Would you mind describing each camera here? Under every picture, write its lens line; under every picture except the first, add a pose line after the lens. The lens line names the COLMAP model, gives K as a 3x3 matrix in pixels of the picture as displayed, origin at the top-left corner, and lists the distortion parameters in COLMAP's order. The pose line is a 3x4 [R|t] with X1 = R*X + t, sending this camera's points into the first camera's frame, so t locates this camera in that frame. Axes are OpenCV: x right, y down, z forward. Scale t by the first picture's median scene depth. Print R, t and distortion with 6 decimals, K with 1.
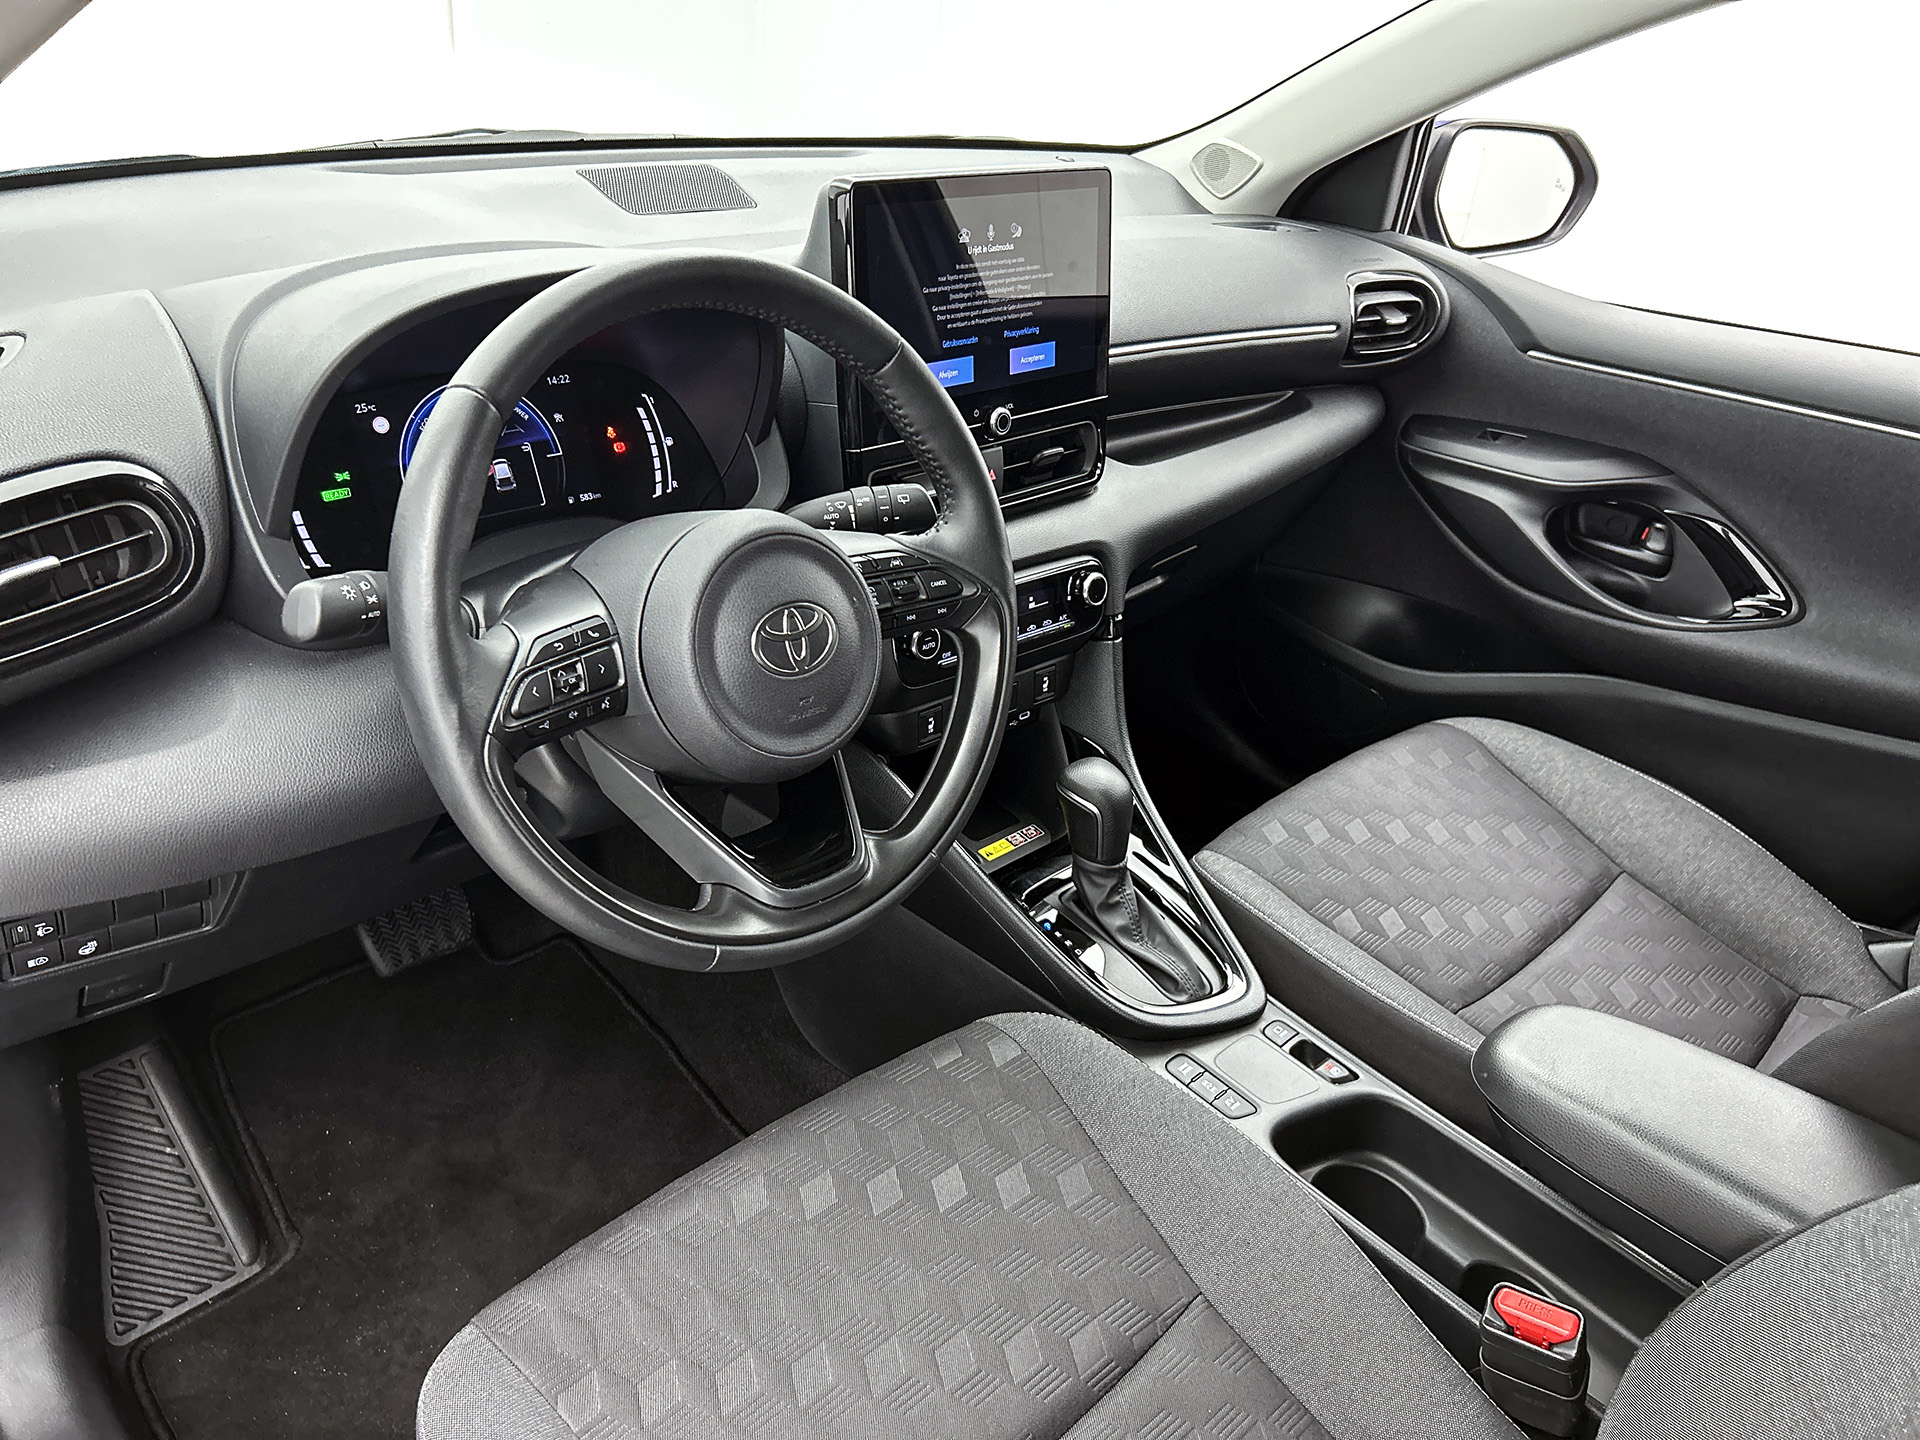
lens RADIAL K [[1506.2, 0, 960.0], [0, 1506.2, 720.0], [0, 0, 1]] dist [0.063660, -0.087068]
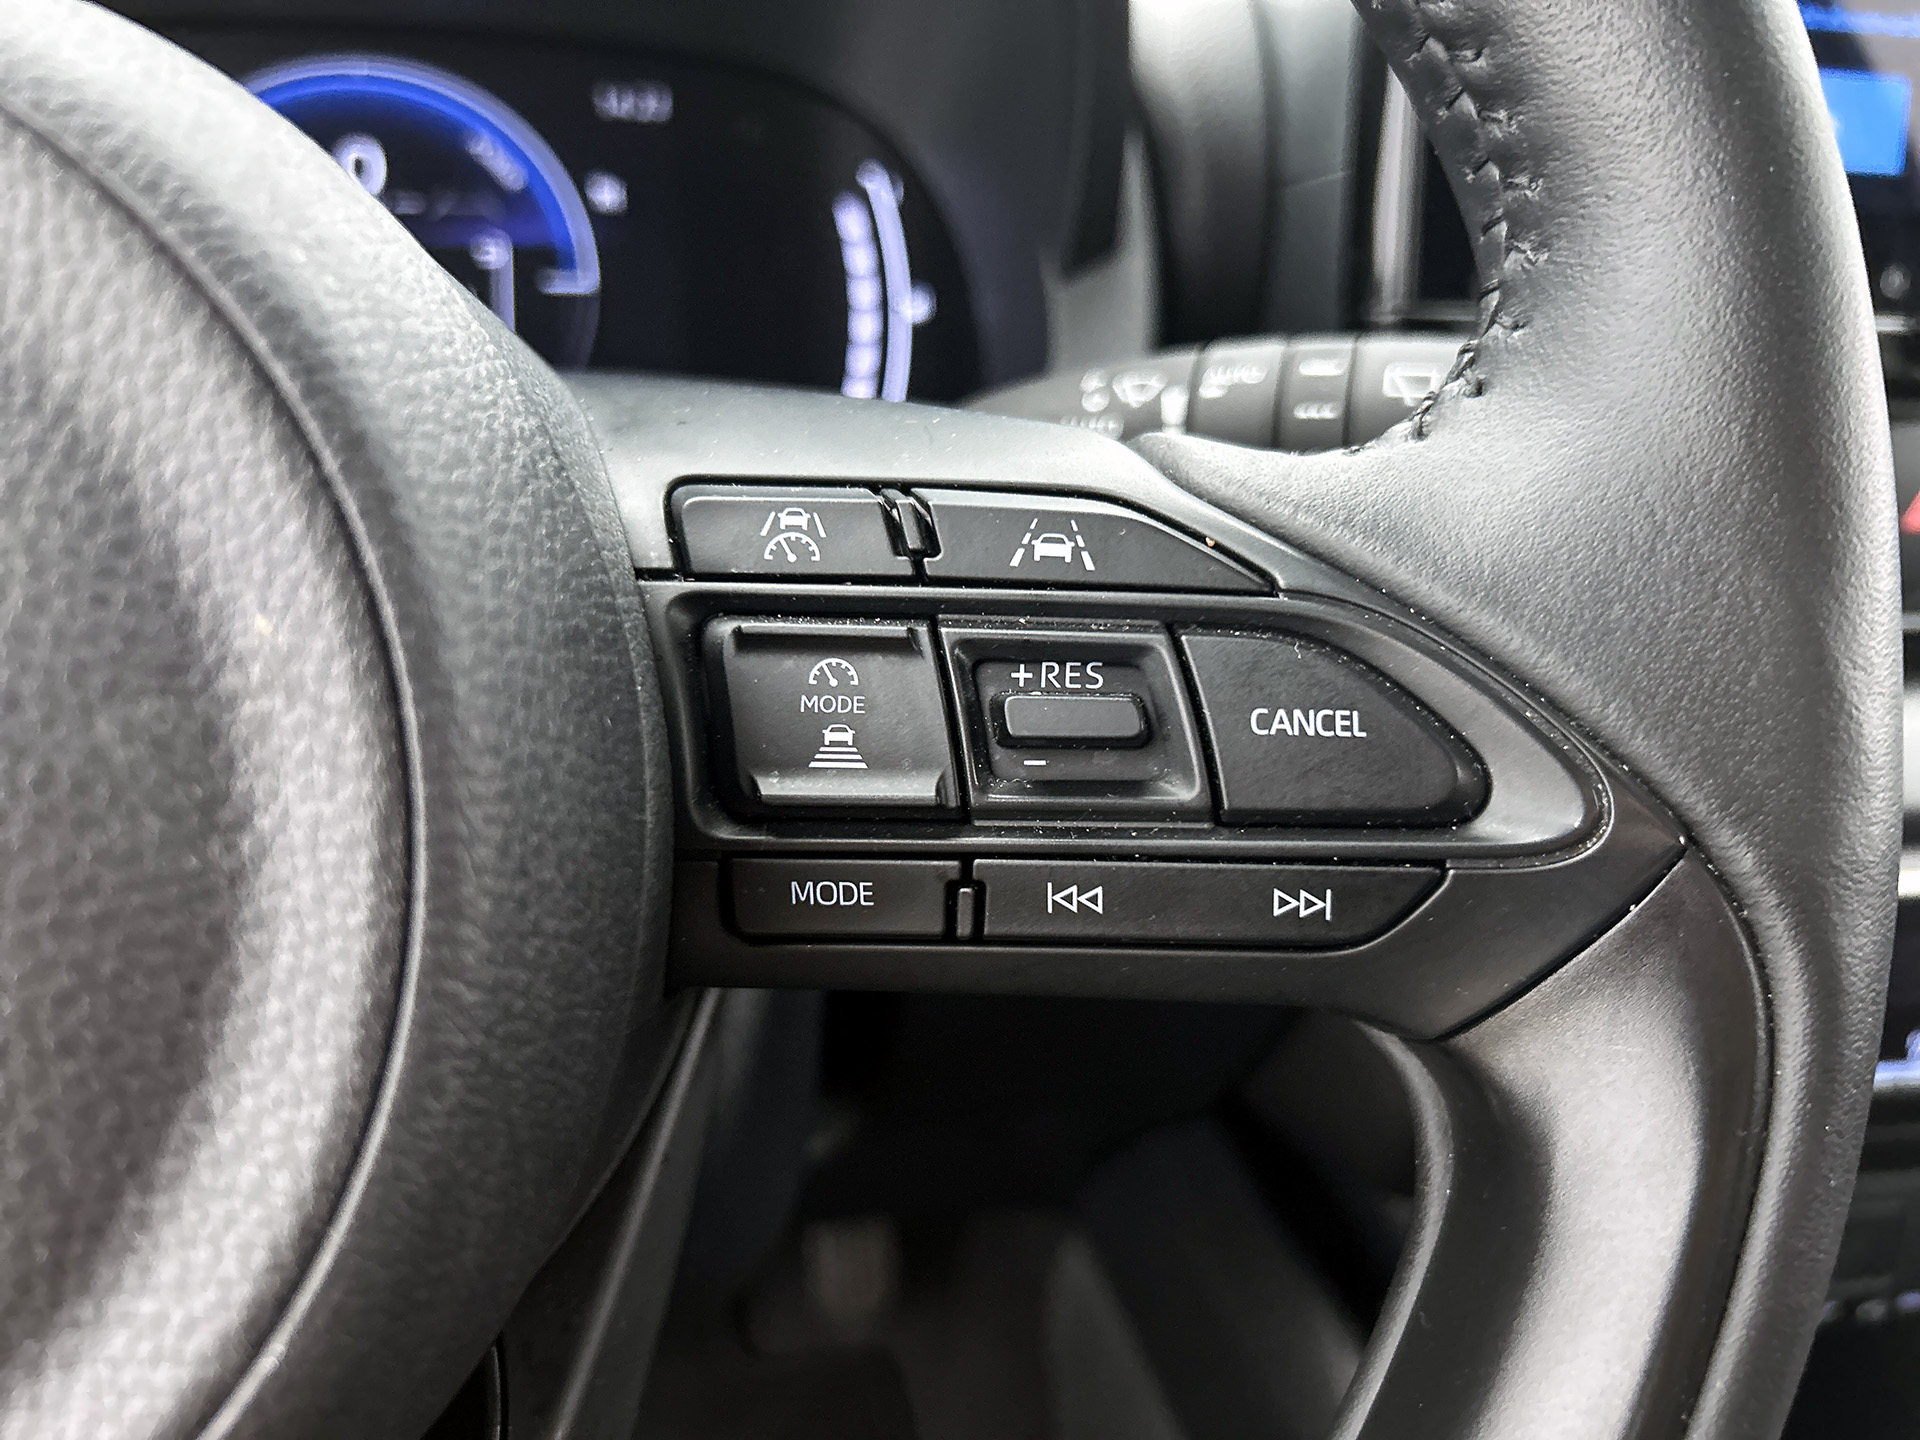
lens RADIAL K [[1506.2, 0, 960.0], [0, 1506.2, 720.0], [0, 0, 1]] dist [0.063660, -0.087068]
pose [[0.823333, 0.155036, -0.545974, 0.034376], [-0.234957, 0.968772, -0.079222, -0.055860], [0.516642, 0.193506, 0.834048, 0.680516]]
